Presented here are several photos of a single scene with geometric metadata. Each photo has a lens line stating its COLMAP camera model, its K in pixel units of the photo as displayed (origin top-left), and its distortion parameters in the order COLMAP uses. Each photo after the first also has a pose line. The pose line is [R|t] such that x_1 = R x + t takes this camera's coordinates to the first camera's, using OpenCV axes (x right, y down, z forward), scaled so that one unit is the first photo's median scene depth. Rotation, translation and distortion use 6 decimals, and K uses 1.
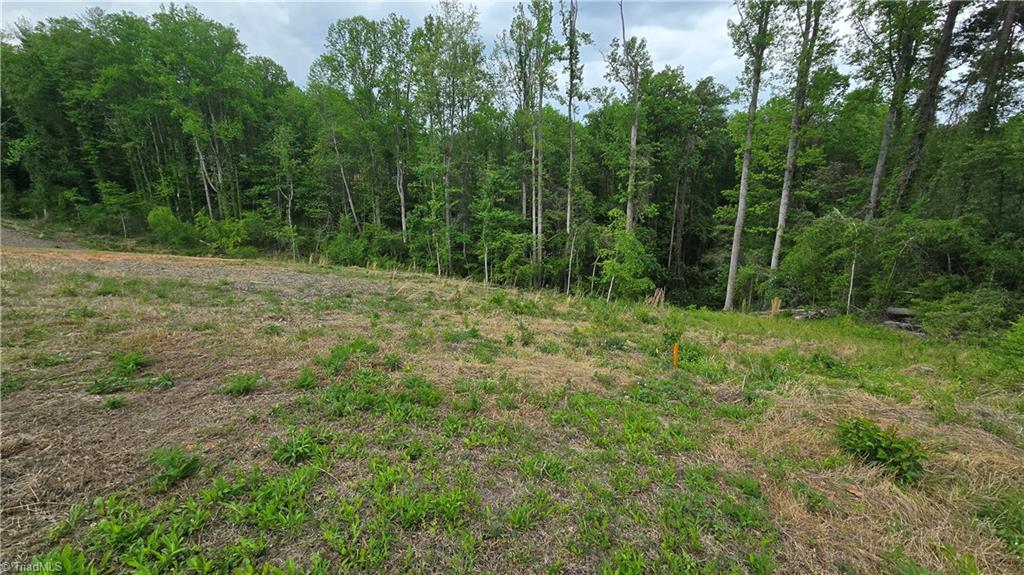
lens RADIAL K [[414.6, 0, 515.8], [0, 414.6, 285.4], [0, 0, 1]] dist [-0.000248, 0.000525]
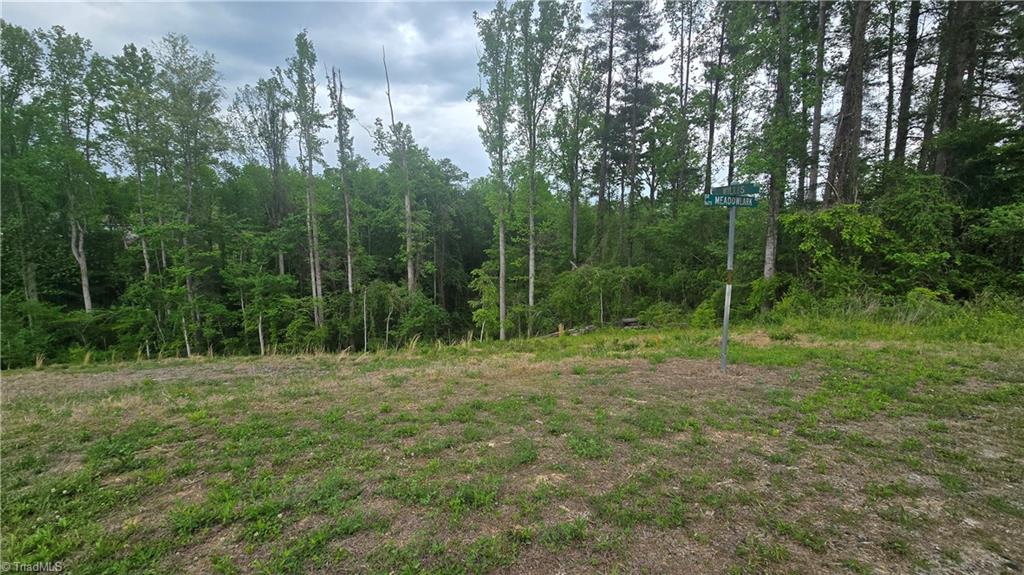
lens RADIAL K [[414.6, 0, 510.2], [0, 414.6, 287.1], [0, 0, 1]] dist [-0.000248, 0.000525]
pose [[0.787441, -0.074566, 0.611863, -0.199039], [0.150028, 0.985989, -0.072920, -0.008576], [-0.597853, 0.149217, 0.787595, -0.030838]]
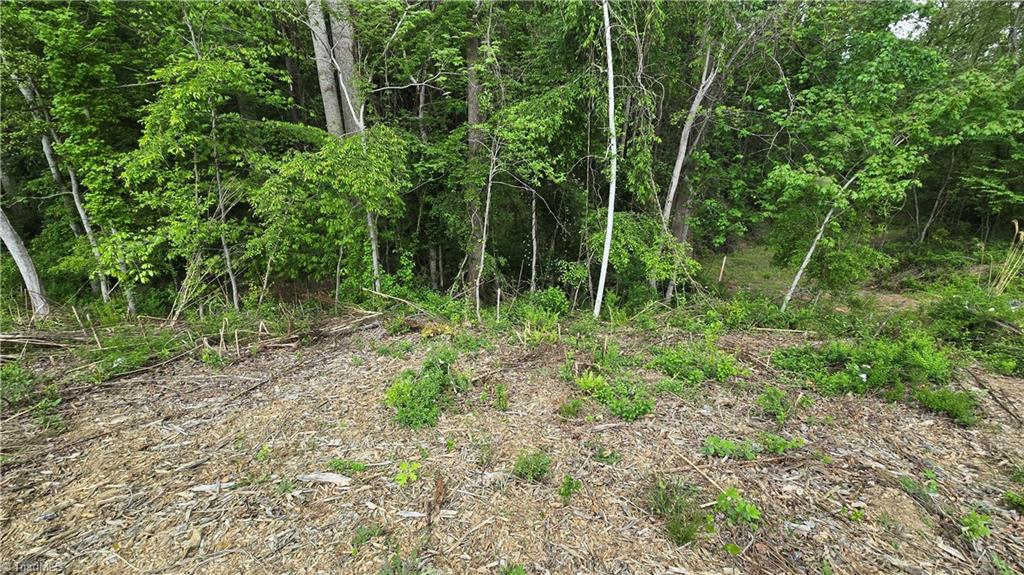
lens RADIAL K [[414.6, 0, 510.0], [0, 414.6, 290.5], [0, 0, 1]] dist [-0.000248, 0.000525]
pose [[0.829867, -0.219436, 0.512999, -0.007713], [0.125646, 0.969298, 0.211363, -0.022588], [-0.543629, -0.110947, 0.831960, 0.843236]]
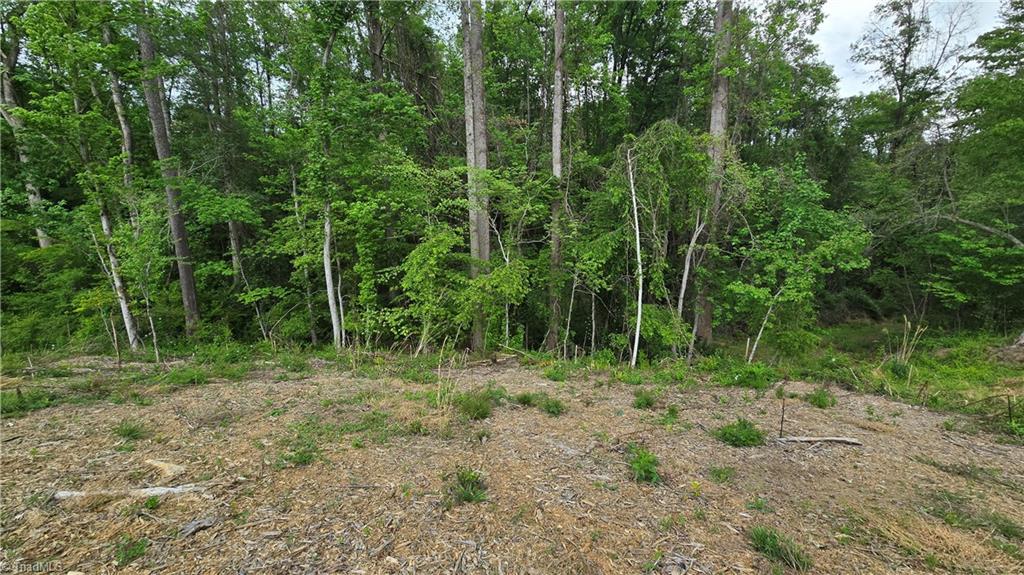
lens RADIAL K [[414.6, 0, 513.5], [0, 414.6, 287.6], [0, 0, 1]] dist [-0.000248, 0.000525]
pose [[0.891073, -0.098741, 0.442990, -0.091915], [0.111825, 0.993722, -0.003439, -0.034480], [-0.439869, 0.052602, 0.896520, 0.736438]]
